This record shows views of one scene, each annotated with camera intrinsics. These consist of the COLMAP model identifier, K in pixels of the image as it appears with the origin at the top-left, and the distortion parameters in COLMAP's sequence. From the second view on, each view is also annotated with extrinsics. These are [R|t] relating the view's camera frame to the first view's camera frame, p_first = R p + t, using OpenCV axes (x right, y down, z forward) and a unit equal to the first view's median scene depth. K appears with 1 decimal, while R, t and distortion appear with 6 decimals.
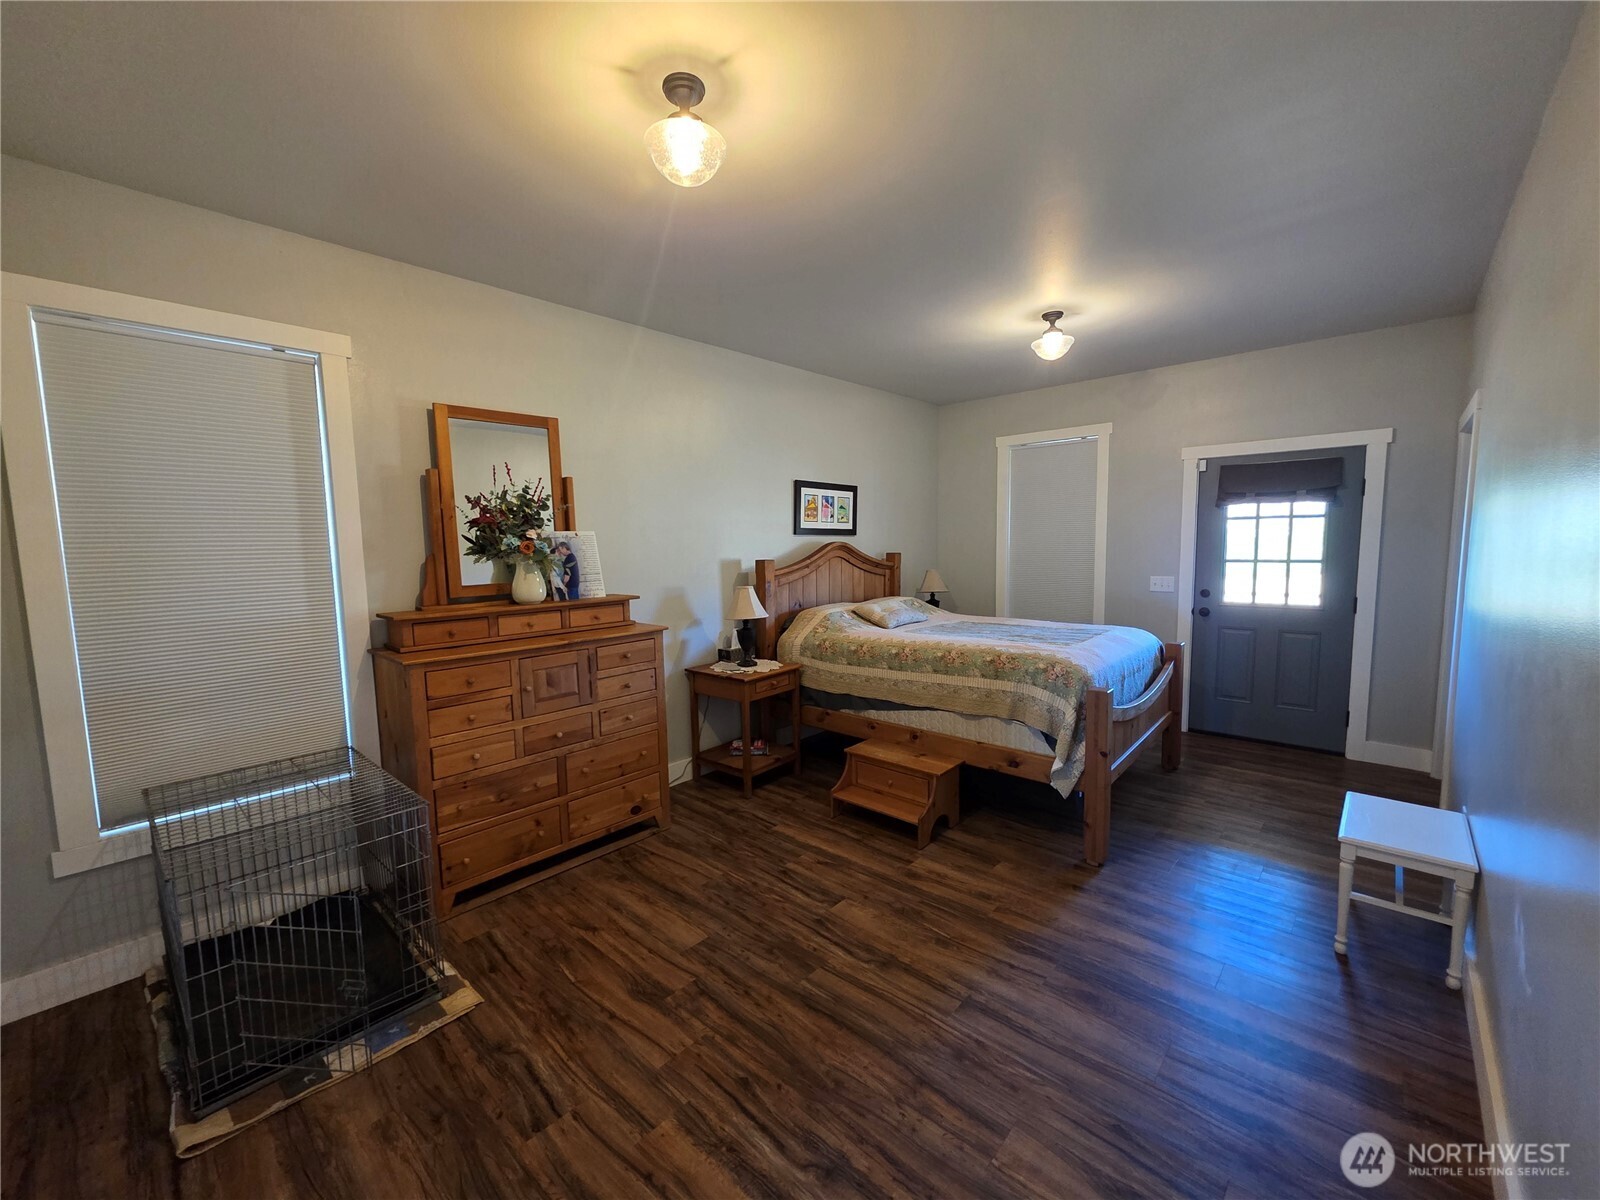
lens RADIAL K [[638.0, 0, 806.2], [0, 638.0, 601.7], [0, 0, 1]] dist [0.001949, -0.000267]
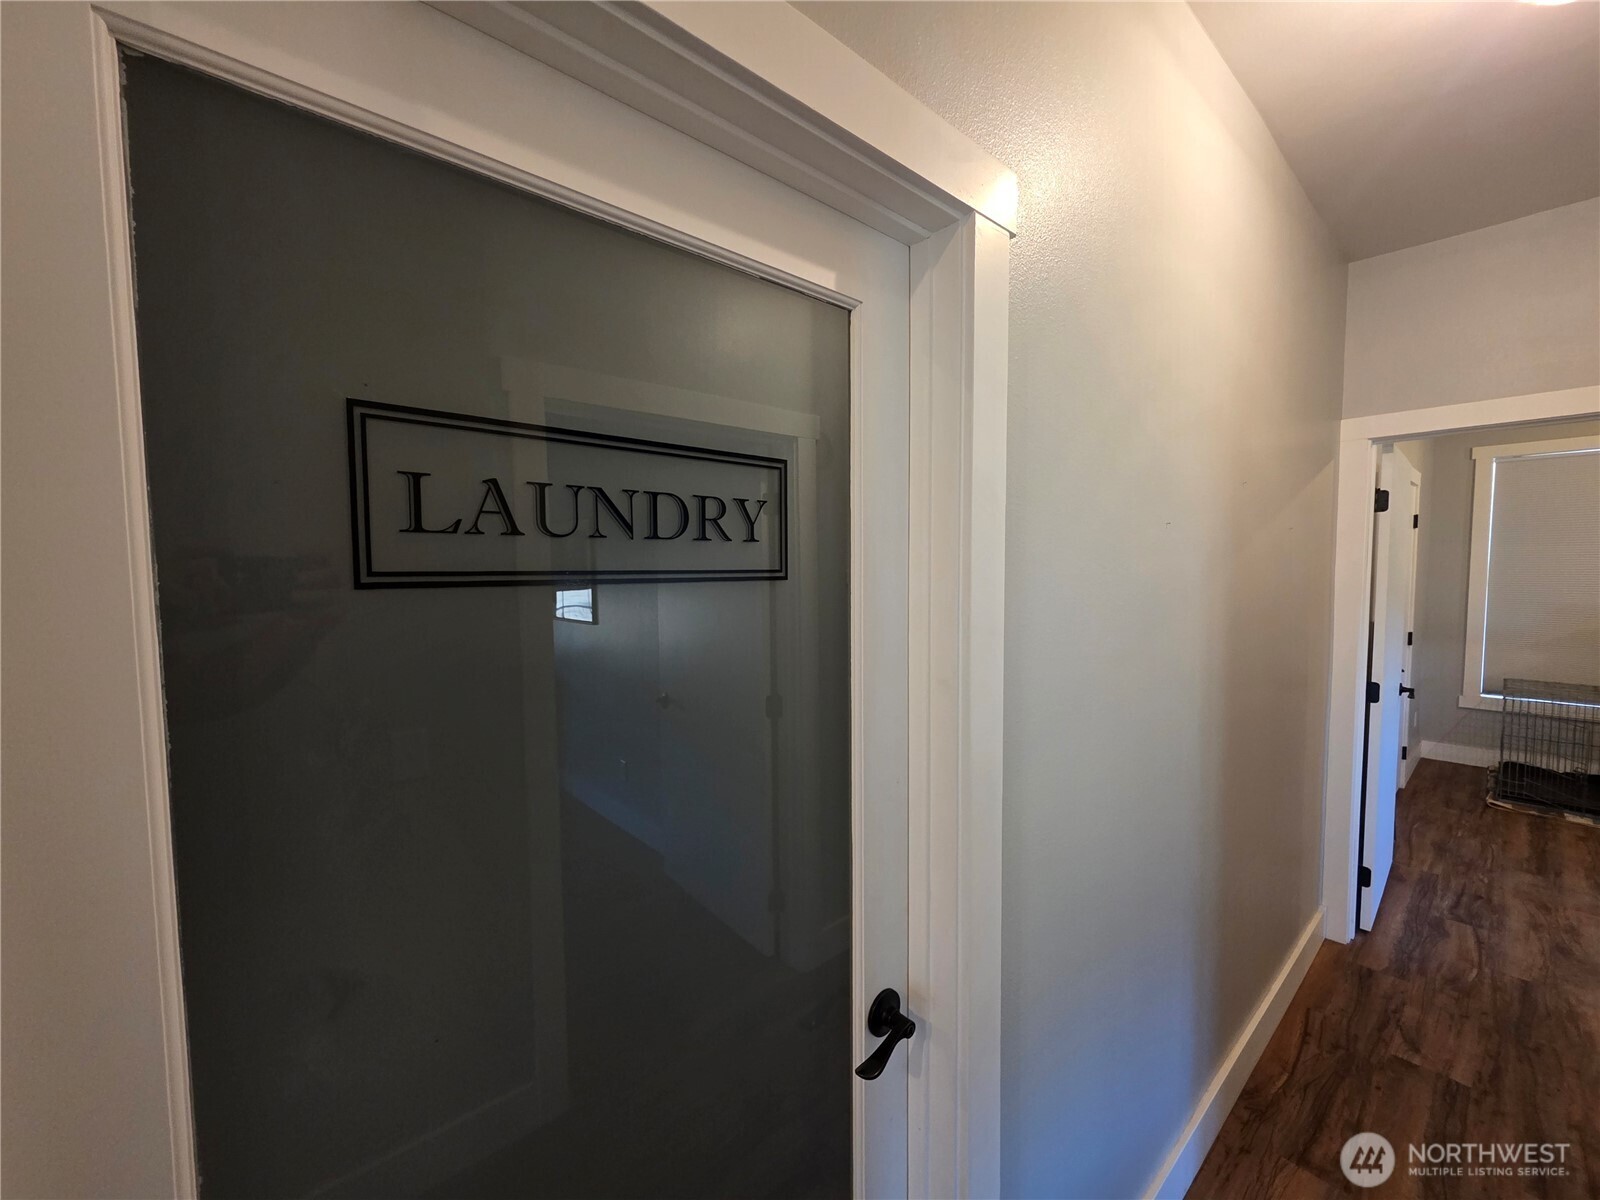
lens RADIAL K [[638.0, 0, 804.2], [0, 638.0, 602.1], [0, 0, 1]] dist [0.001949, -0.000267]
pose [[-0.108573, 0.074669, -0.991280, 0.930622], [-0.091661, 0.992175, 0.084776, 0.057783], [0.989854, 0.100066, -0.100879, -0.794444]]
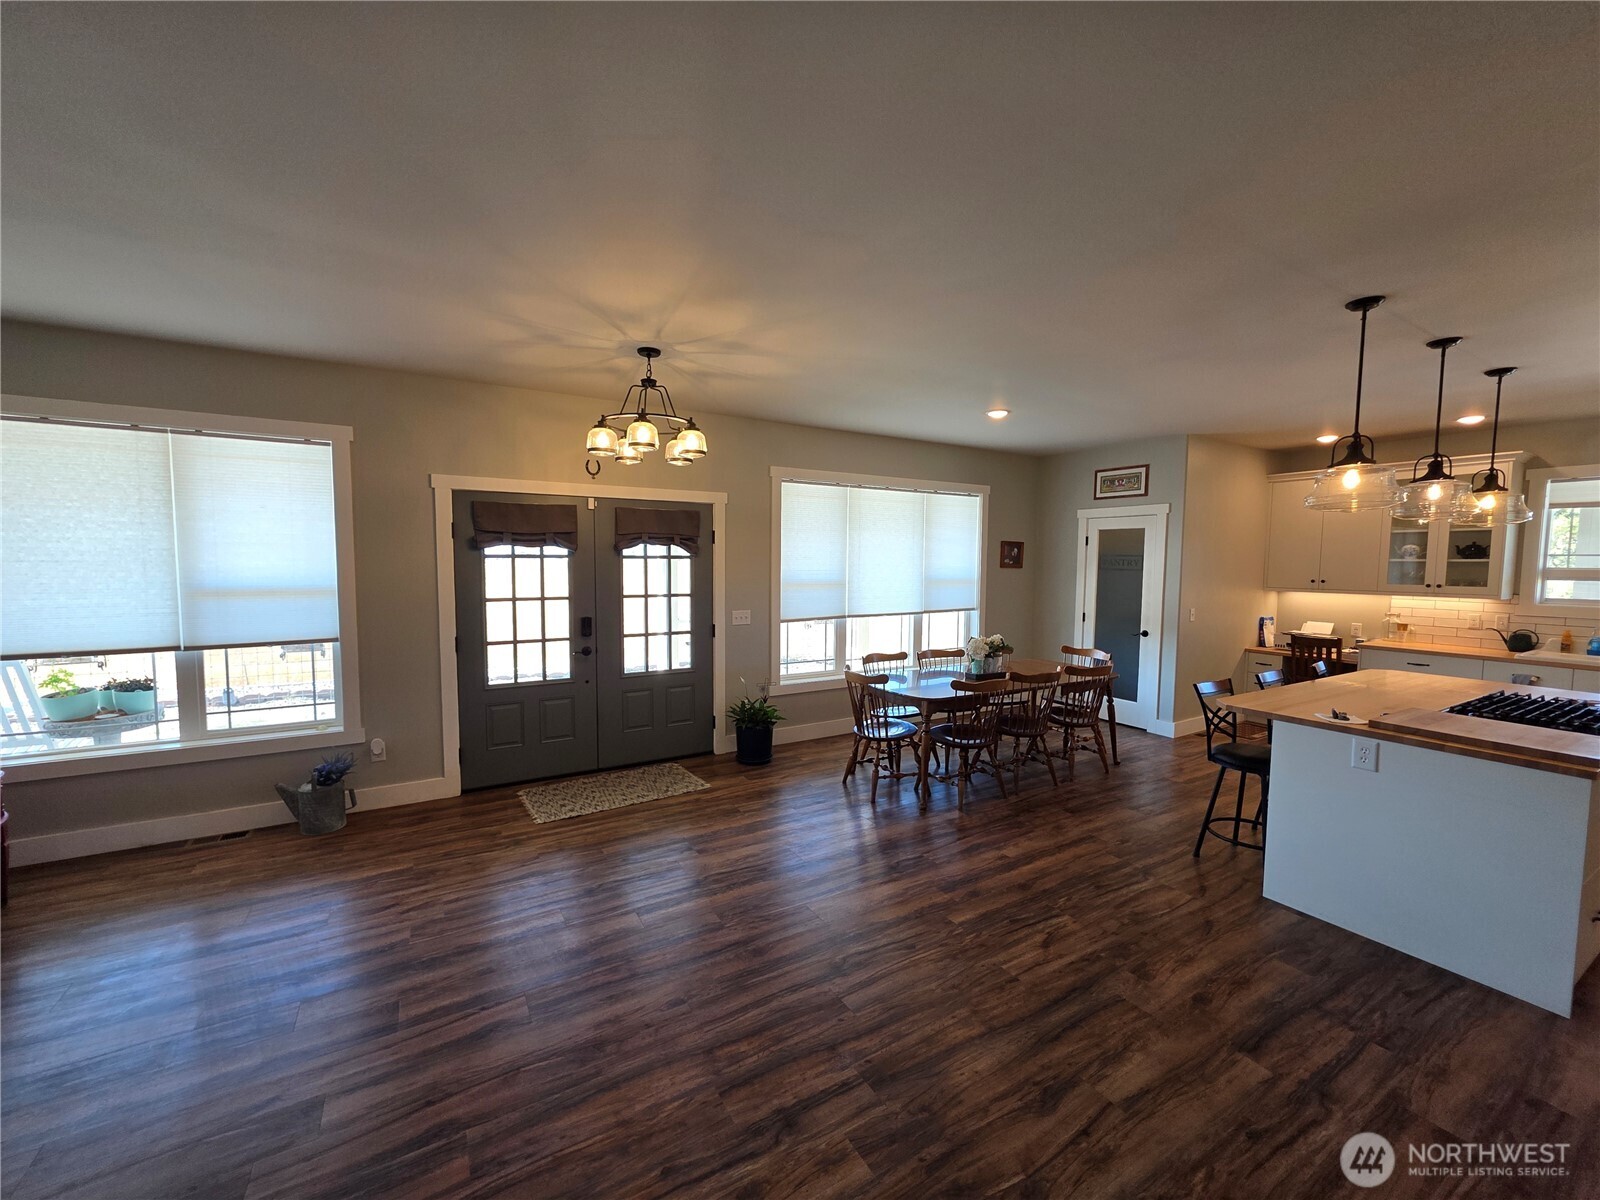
lens RADIAL K [[638.0, 0, 794.8], [0, 638.0, 602.5], [0, 0, 1]] dist [0.001949, -0.000267]
pose [[0.296375, -0.048795, 0.953824, -0.497890], [0.083448, 0.996198, 0.025033, -0.022903], [-0.951419, 0.072176, 0.299320, 0.298457]]
